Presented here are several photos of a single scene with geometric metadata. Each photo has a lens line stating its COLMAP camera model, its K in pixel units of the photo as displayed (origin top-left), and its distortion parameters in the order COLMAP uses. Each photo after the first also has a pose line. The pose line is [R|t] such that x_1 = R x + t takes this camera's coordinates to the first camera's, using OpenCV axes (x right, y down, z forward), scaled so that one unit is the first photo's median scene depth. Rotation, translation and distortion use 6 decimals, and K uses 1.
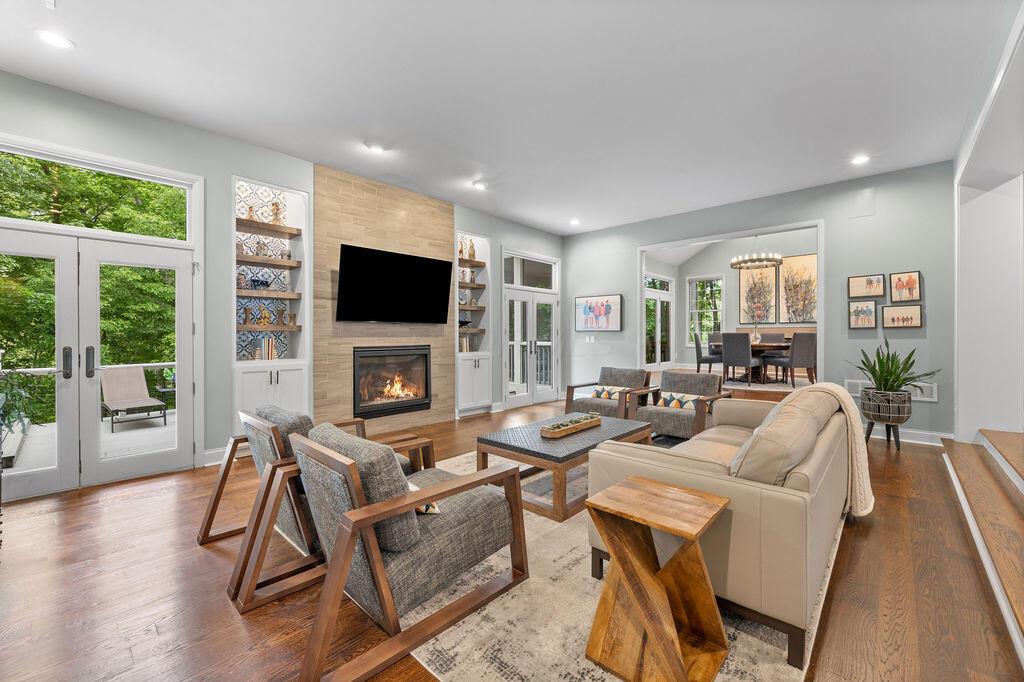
lens RADIAL K [[413.6, 0, 502.8], [0, 413.6, 336.3], [0, 0, 1]] dist [-0.002337, 0.000640]
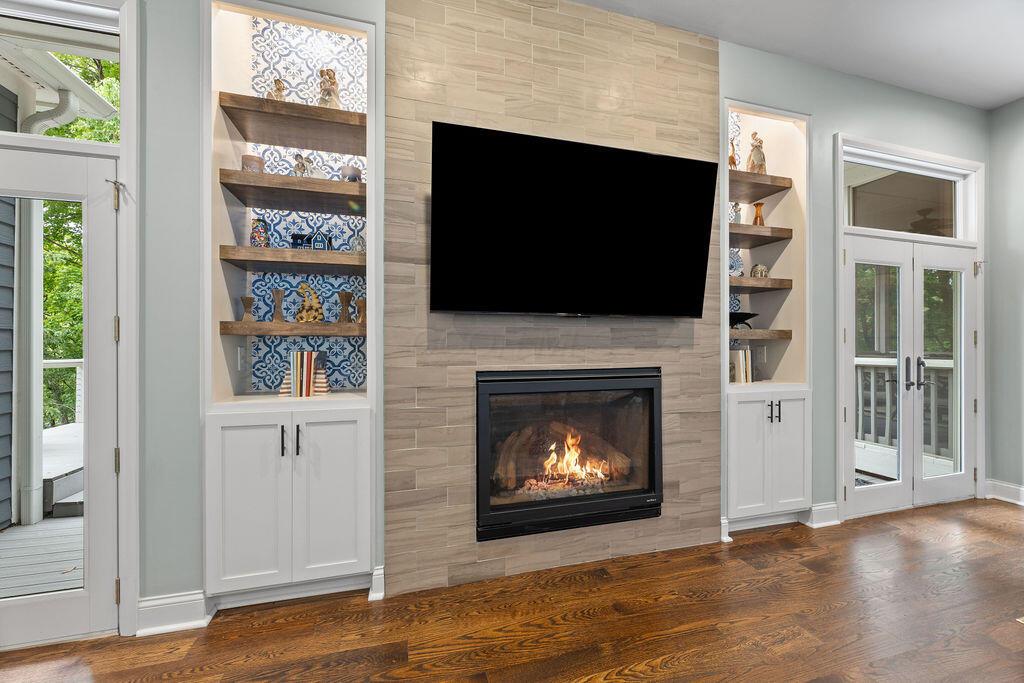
lens RADIAL K [[413.6, 0, 511.1], [0, 413.6, 342.7], [0, 0, 1]] dist [-0.002337, 0.000640]
pose [[0.868668, 0.001951, -0.495391, -0.090650], [-0.002705, 0.999996, -0.000804, -0.003309], [0.495387, 0.002039, 0.868670, 0.510926]]
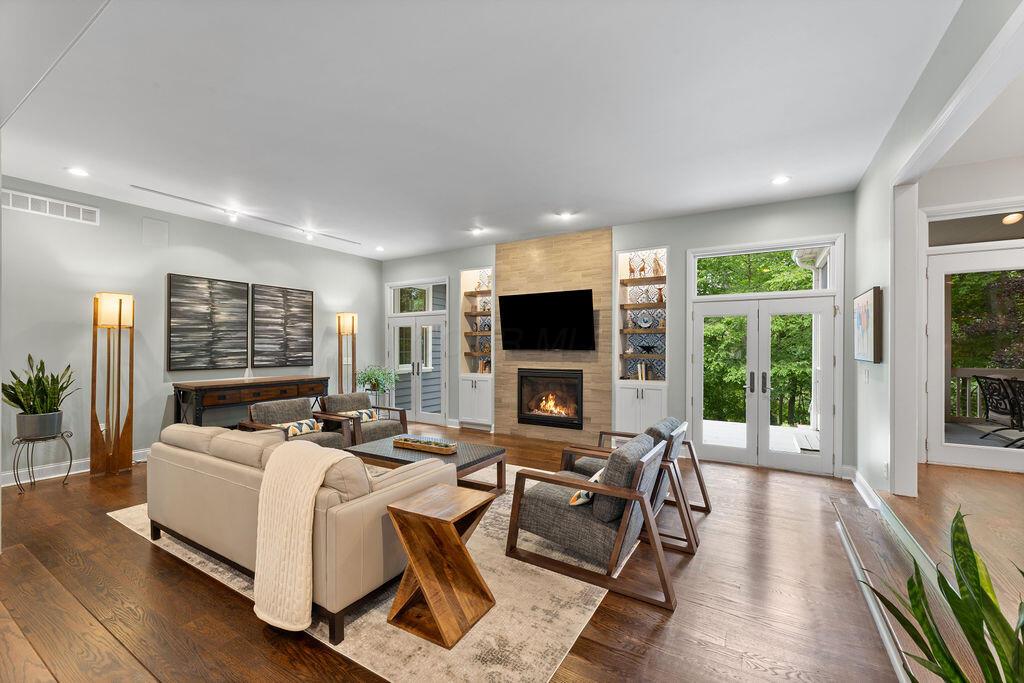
lens RADIAL K [[413.6, 0, 519.0], [0, 413.6, 348.3], [0, 0, 1]] dist [-0.002337, 0.000640]
pose [[0.228368, 0.002494, -0.973572, 0.764979], [-0.005190, 0.999986, 0.001344, -0.033074], [0.973561, 0.004746, 0.228378, 0.554798]]
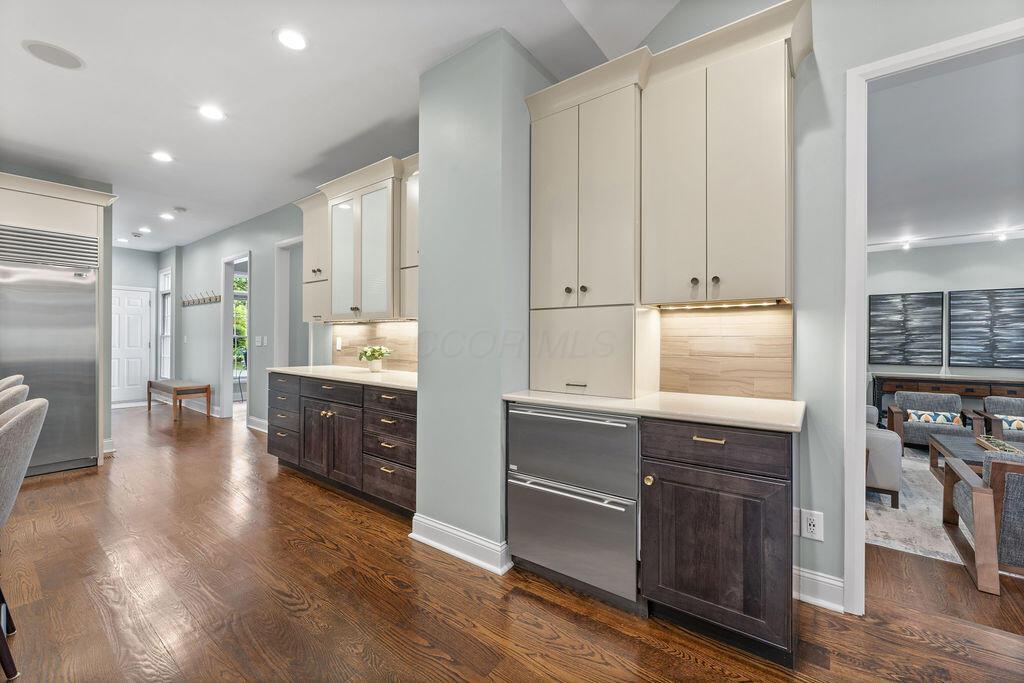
lens RADIAL K [[413.6, 0, 509.2], [0, 413.6, 340.3], [0, 0, 1]] dist [-0.002337, 0.000640]
pose [[-0.993631, -0.005200, -0.112565, 0.955379], [-0.005552, 0.999981, 0.002810, -0.048180], [0.112548, 0.003417, -0.993640, 1.132688]]
